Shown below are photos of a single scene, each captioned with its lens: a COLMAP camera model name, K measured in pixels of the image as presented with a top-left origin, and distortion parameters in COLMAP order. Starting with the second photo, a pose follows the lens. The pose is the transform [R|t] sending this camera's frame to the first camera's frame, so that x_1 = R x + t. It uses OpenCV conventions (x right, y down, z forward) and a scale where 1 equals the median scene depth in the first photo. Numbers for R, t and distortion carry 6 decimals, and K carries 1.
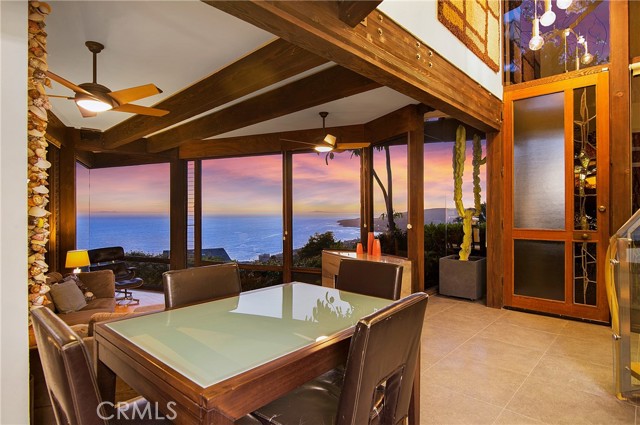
lens RADIAL K [[360.0, 0, 320.0], [0, 360.0, 212.5], [0, 0, 1]] dist [-0.000706, 0.000725]
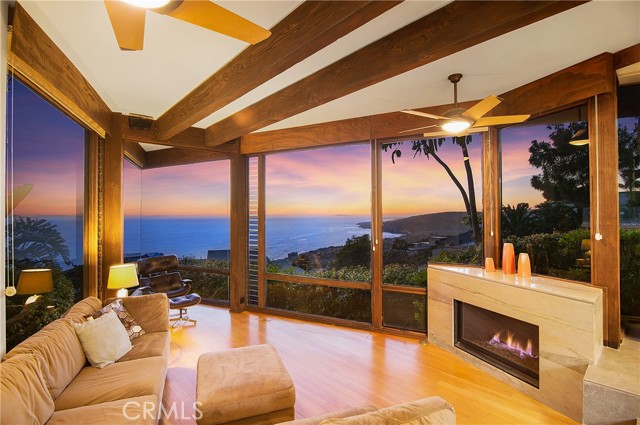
lens RADIAL K [[313.1, 0, 320.0], [0, 313.1, 212.5], [0, 0, 1]] dist [-0.012278, -0.000393]
pose [[0.998237, -0.003070, -0.059280, -0.182144], [0.002468, 0.999945, -0.010224, -0.001380], [0.059309, 0.010060, 0.998189, 0.308345]]
